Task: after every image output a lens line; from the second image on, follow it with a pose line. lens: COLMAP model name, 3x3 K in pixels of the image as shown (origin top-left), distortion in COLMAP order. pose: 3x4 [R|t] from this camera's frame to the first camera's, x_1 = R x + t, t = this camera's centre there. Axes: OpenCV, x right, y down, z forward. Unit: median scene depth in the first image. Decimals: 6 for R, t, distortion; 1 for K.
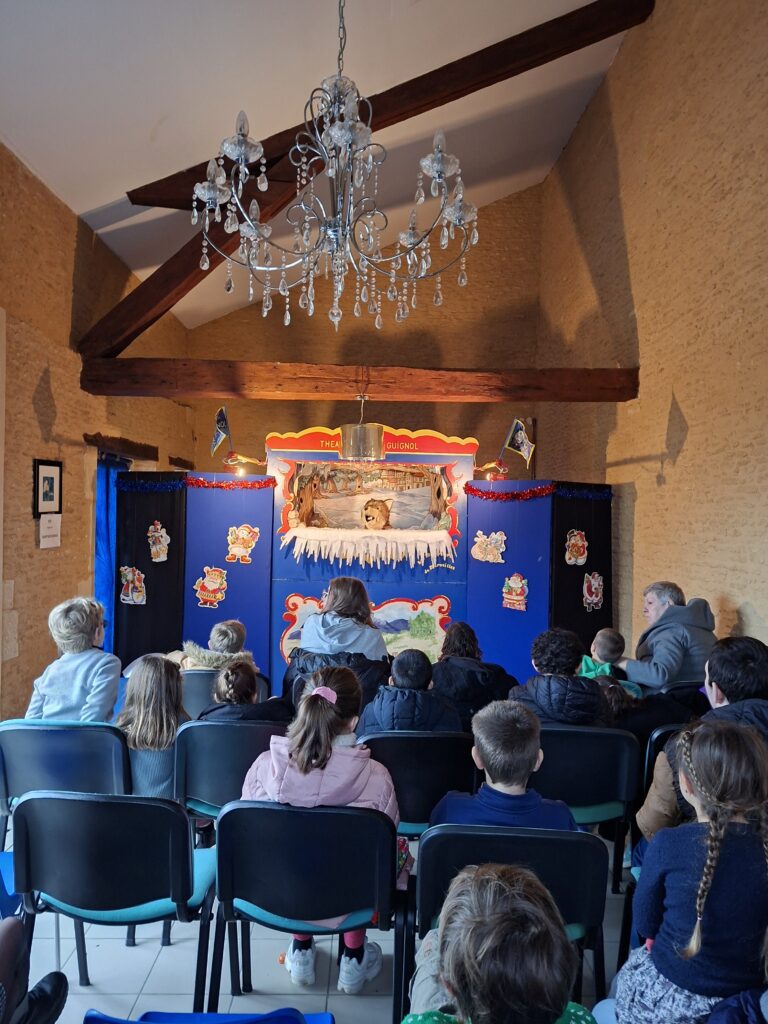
lens RADIAL K [[707.6, 0, 394.5], [0, 707.6, 512.3], [0, 0, 1]] dist [0.027105, -0.048357]
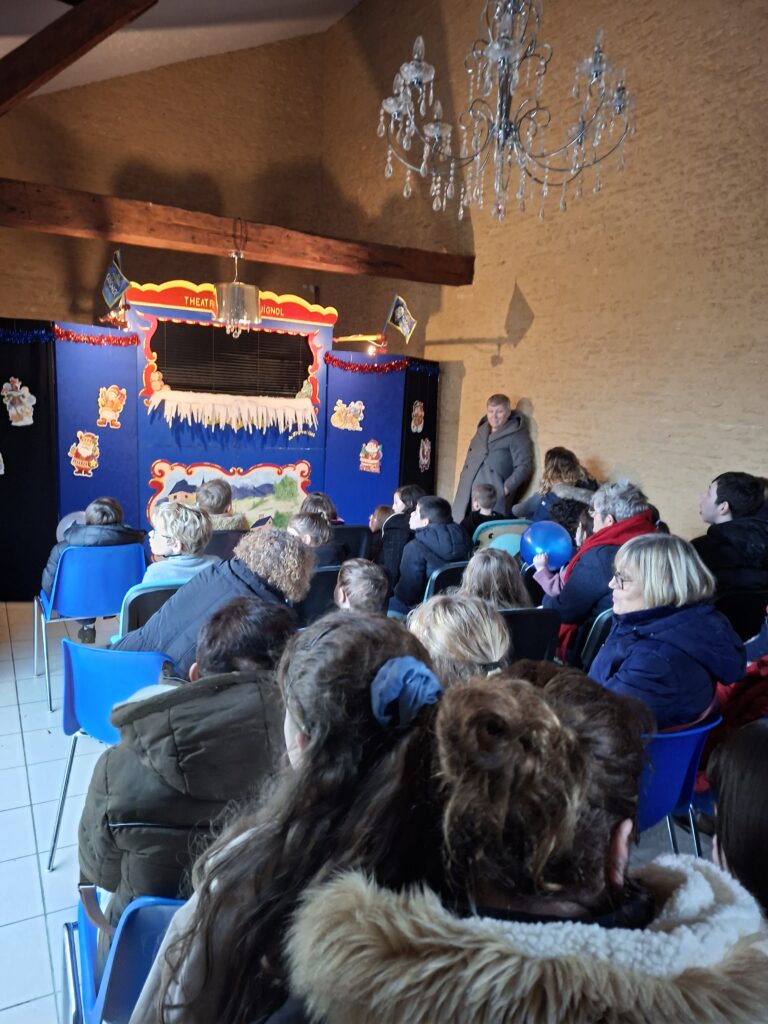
lens RADIAL K [[707.6, 0, 395.7], [0, 707.6, 546.0], [0, 0, 1]] dist [0.027105, -0.048357]
pose [[0.883745, -0.068261, 0.462963, -0.324176], [-0.038034, 0.975554, 0.216441, 0.006658], [-0.466420, -0.208887, 0.859545, -0.013714]]
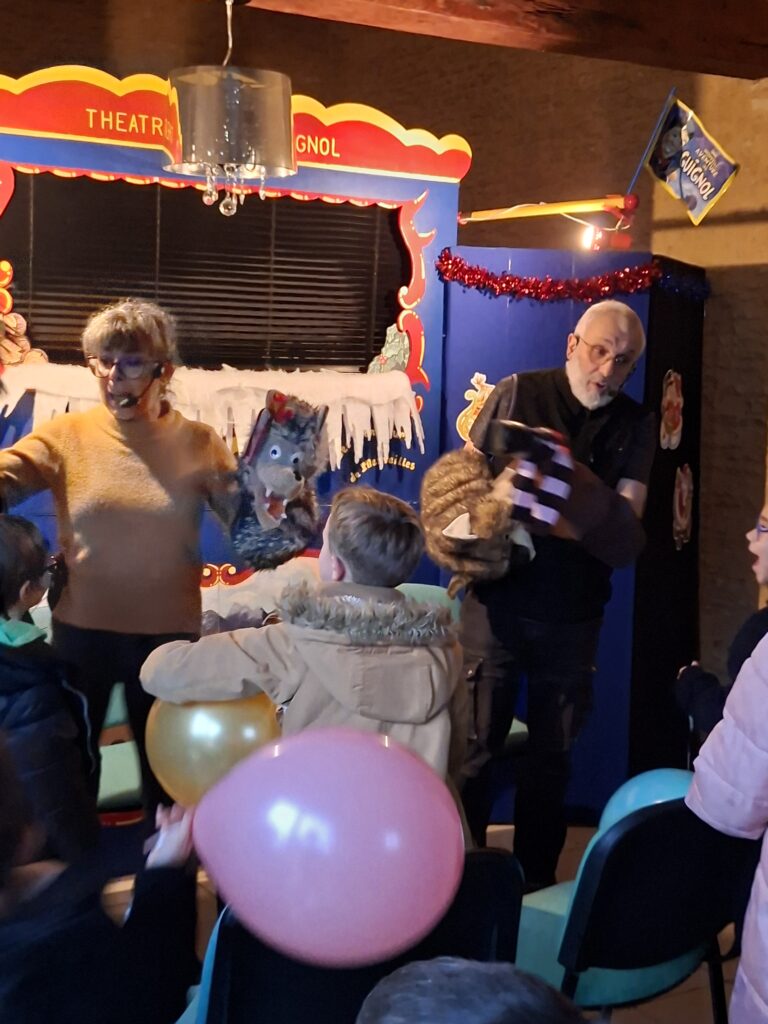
lens RADIAL K [[1390.1, 0, 400.8], [0, 1390.1, 520.1], [0, 0, 1]] dist [0.059523, 0.000000]
pose [[0.869218, -0.054931, 0.491368, -0.324109], [-0.009711, 0.991721, 0.128045, 0.007989], [-0.494333, -0.116071, 0.861488, 0.325171]]
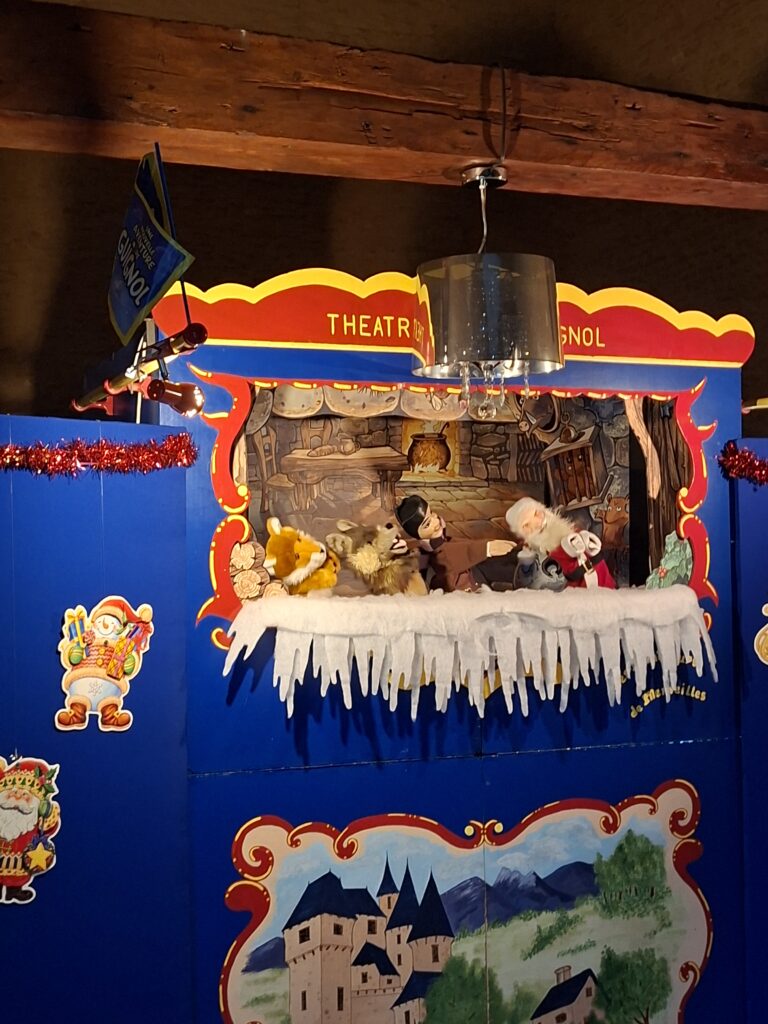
lens RADIAL K [[1390.1, 0, 364.2], [0, 1390.1, 532.5], [0, 0, 1]] dist [0.059523, 0.000000]
pose [[0.937924, -0.029941, 0.345547, -0.310162], [0.034580, 0.999376, -0.007266, -0.000991], [-0.345114, 0.018764, 0.938373, 0.435103]]
